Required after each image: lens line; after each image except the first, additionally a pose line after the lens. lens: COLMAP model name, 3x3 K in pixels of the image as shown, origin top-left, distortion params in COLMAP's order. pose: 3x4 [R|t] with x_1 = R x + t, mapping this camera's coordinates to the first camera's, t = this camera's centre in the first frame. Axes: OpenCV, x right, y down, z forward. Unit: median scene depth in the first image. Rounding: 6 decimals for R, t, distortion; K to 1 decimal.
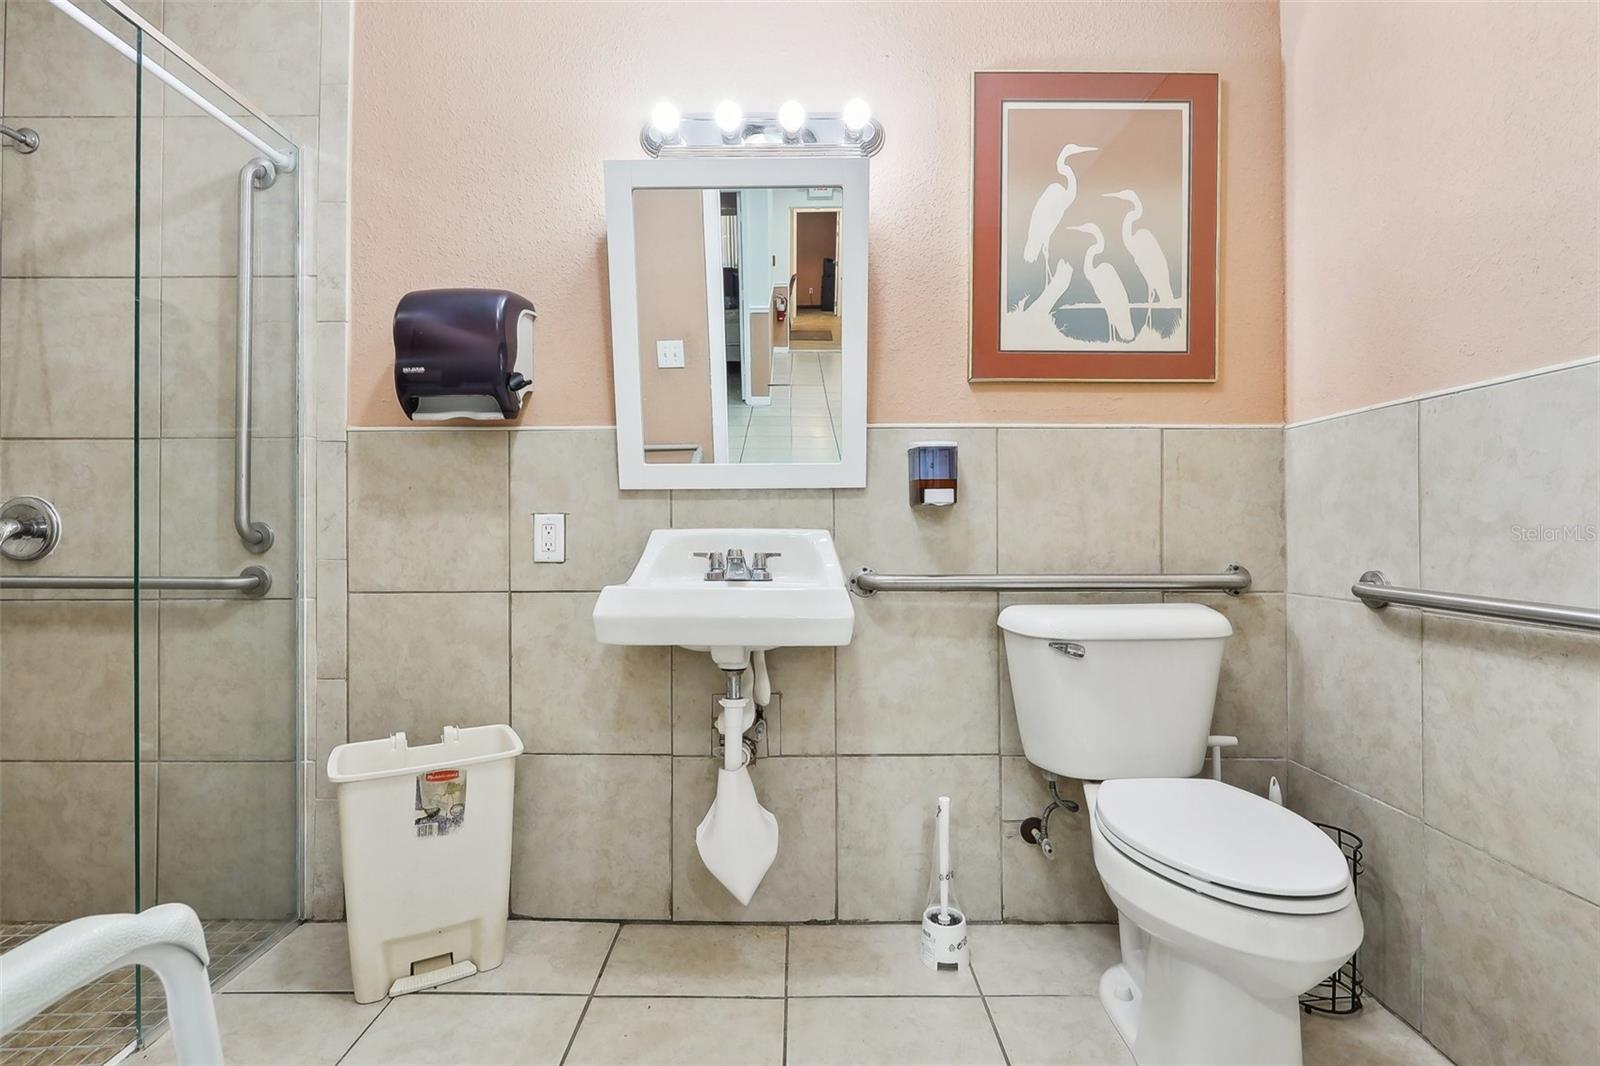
lens RADIAL K [[733.0, 0, 800.0], [0, 733.0, 533.0], [0, 0, 1]] dist [0.000133, -0.000011]
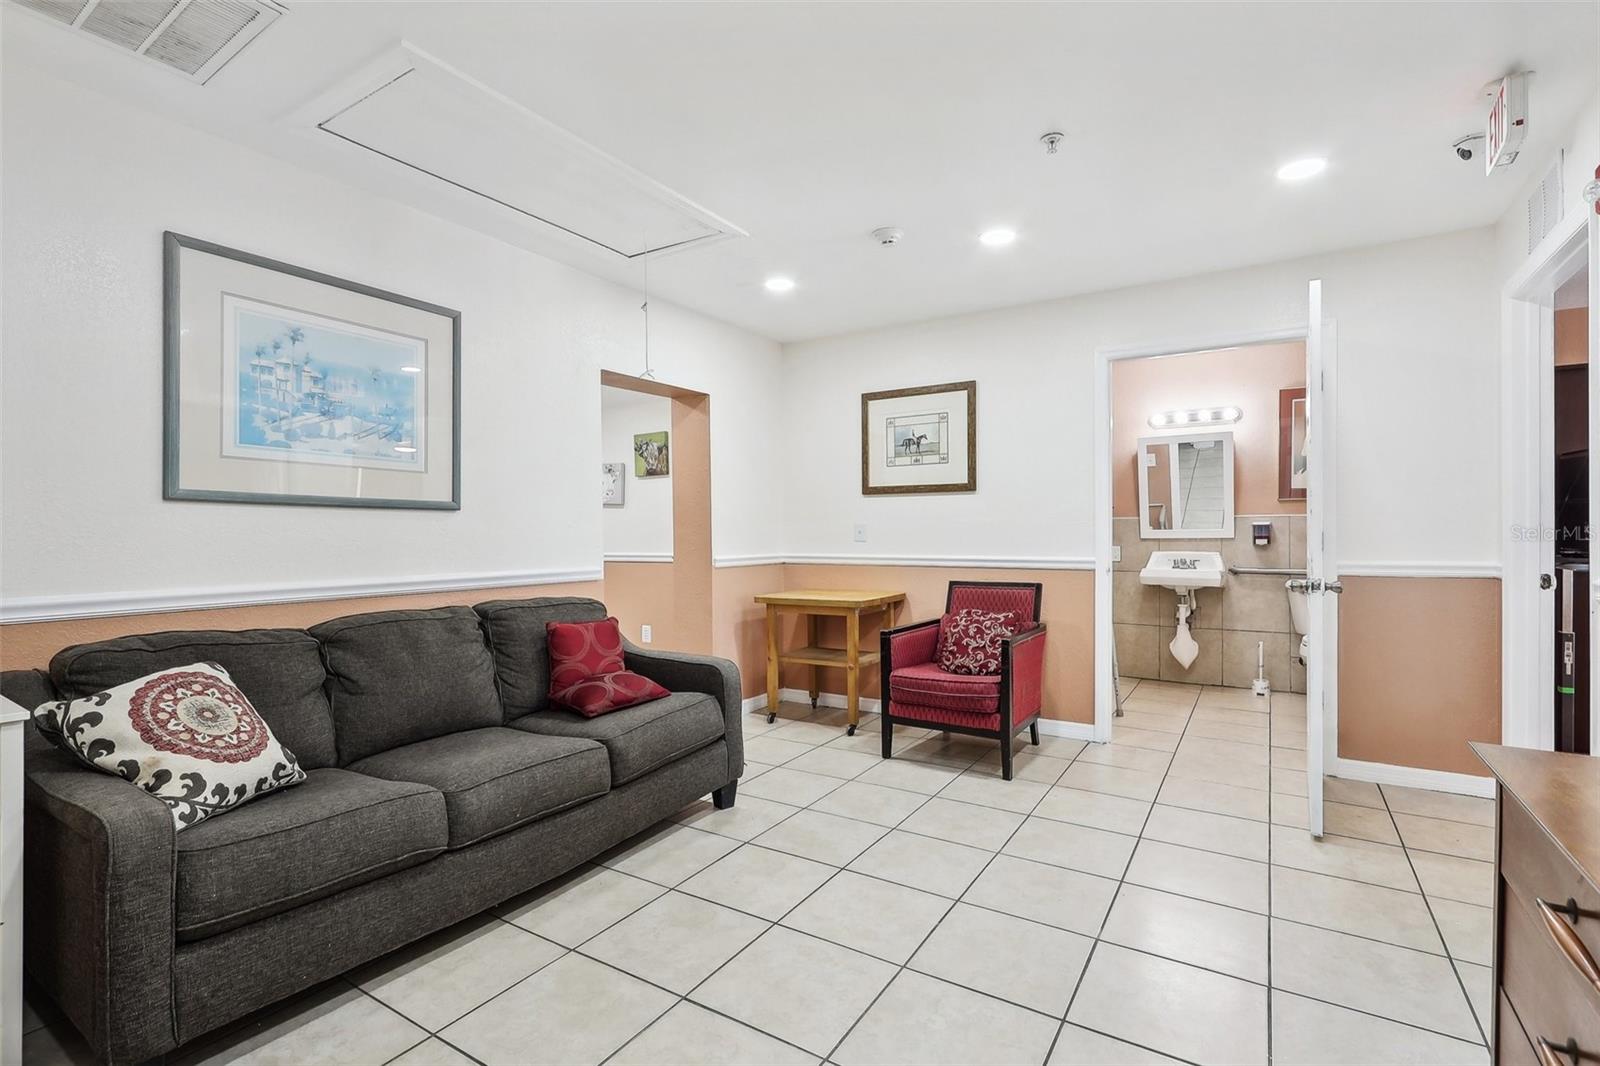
lens RADIAL K [[759.7, 0, 768.3], [0, 759.7, 537.9], [0, 0, 1]] dist [0.001545, 0.000166]
pose [[0.830404, 0.002718, -0.557156, 0.240952], [-0.005793, 0.999976, -0.003756, -0.041825], [0.557132, 0.006347, 0.830400, -2.608913]]
